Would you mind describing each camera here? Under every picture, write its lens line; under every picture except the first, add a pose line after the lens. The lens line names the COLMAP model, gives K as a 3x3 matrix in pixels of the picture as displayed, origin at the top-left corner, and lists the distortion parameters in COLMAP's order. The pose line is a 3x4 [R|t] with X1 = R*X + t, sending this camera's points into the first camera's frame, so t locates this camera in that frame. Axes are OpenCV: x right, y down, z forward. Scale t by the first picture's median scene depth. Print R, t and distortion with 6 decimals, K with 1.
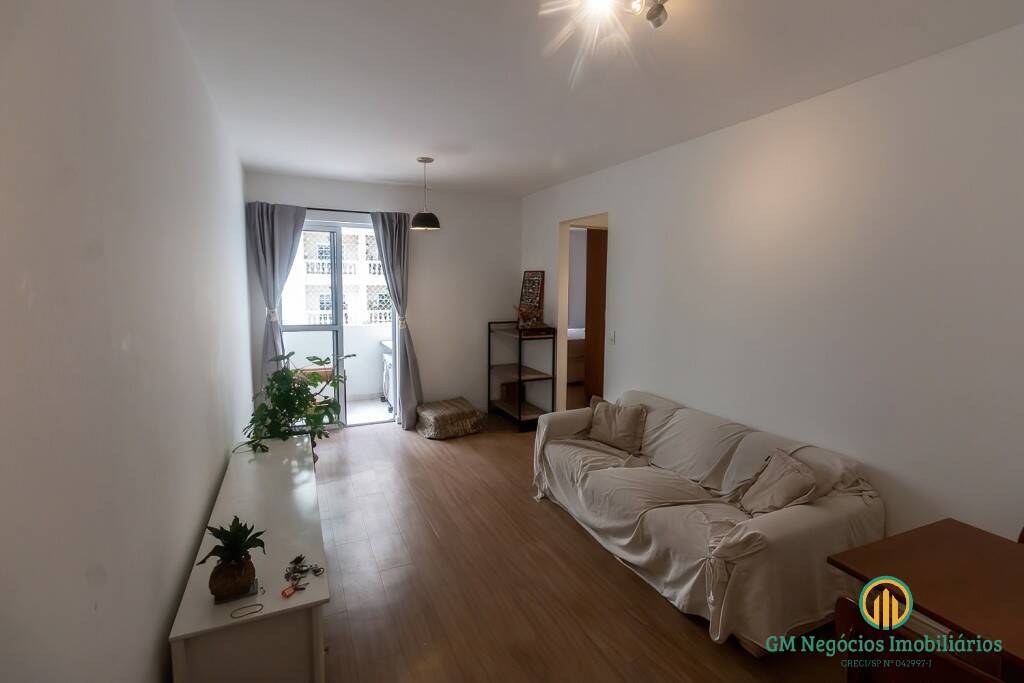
lens RADIAL K [[482.0, 0, 521.9], [0, 482.0, 330.7], [0, 0, 1]] dist [0.002817, 0.000423]
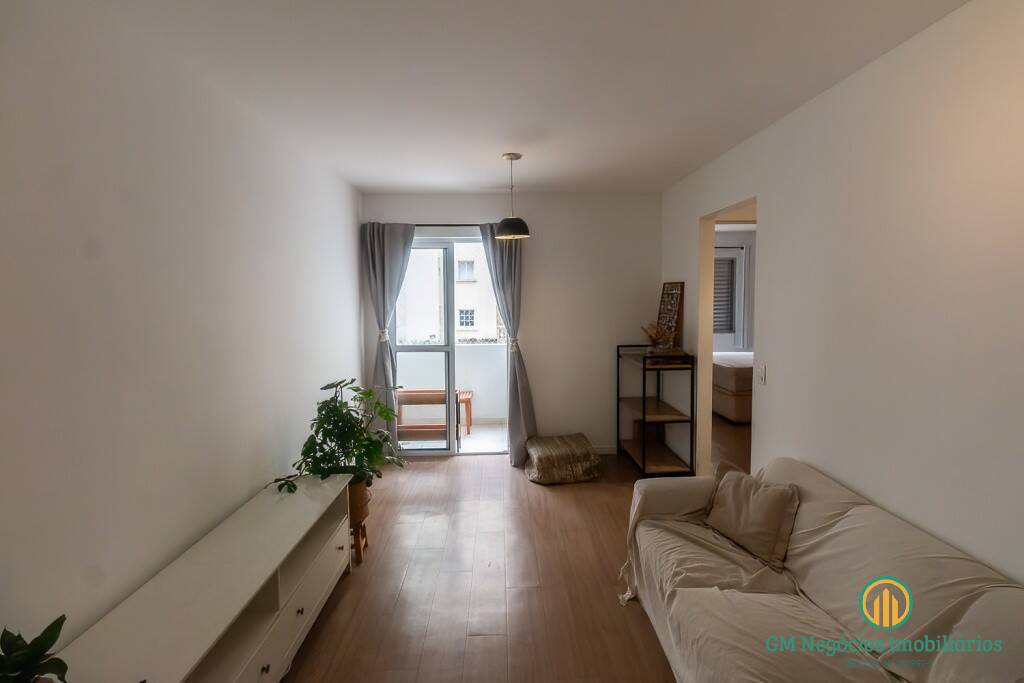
lens RADIAL K [[482.0, 0, 521.9], [0, 482.0, 330.7], [0, 0, 1]] dist [0.002817, 0.000423]
pose [[0.915839, 0.008818, -0.401450, 0.133448], [-0.020377, 0.999491, -0.024534, -0.022570], [0.401029, 0.030649, 0.915552, 0.201386]]
